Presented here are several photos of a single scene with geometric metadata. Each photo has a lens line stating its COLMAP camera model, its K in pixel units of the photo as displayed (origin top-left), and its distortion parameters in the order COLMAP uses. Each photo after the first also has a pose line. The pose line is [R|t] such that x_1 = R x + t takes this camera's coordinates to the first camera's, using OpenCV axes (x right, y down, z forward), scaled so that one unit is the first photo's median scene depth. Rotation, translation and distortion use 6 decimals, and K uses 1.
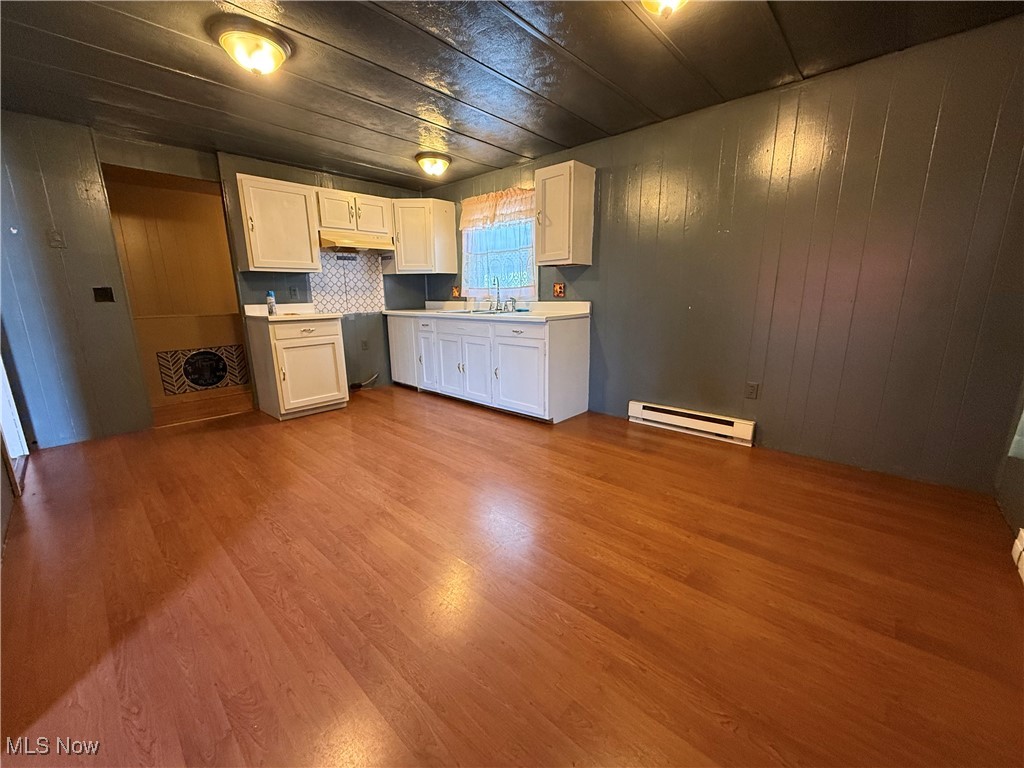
lens RADIAL K [[407.2, 0, 509.3], [0, 407.2, 384.7], [0, 0, 1]] dist [-0.000122, -0.000181]
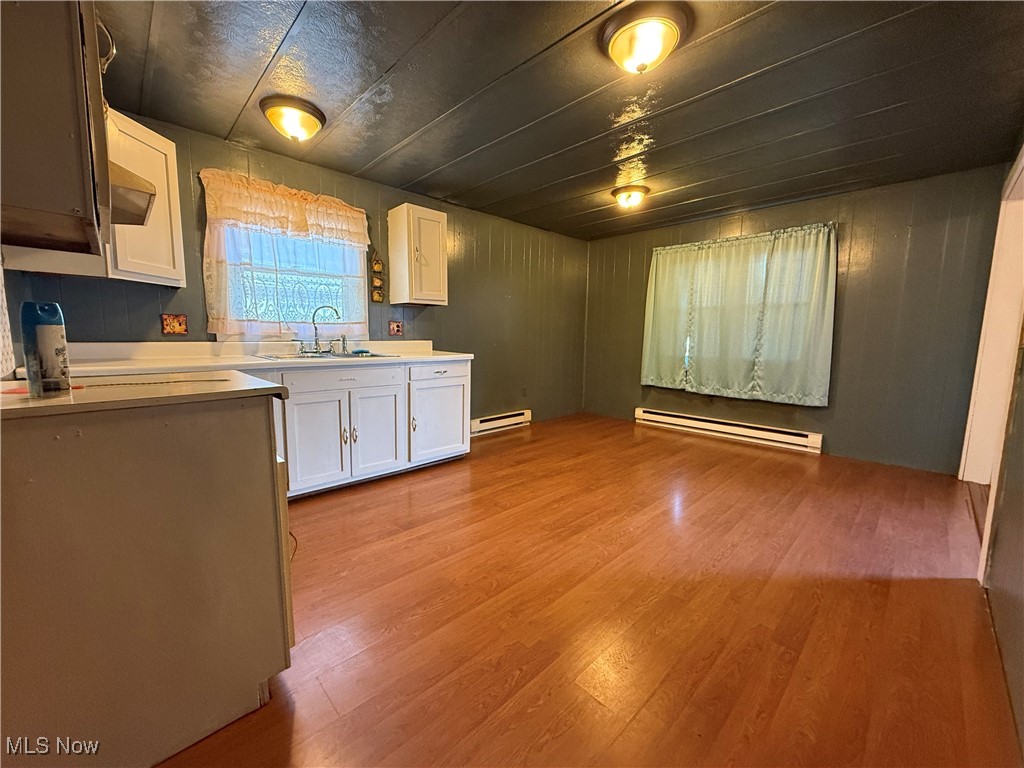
lens RADIAL K [[407.2, 0, 509.3], [0, 407.2, 384.7], [0, 0, 1]] dist [-0.000122, -0.000181]
pose [[0.051463, -0.111207, 0.992464, -1.141630], [0.207217, 0.973342, 0.098319, -0.204307], [-0.976940, 0.200596, 0.073135, 0.990390]]
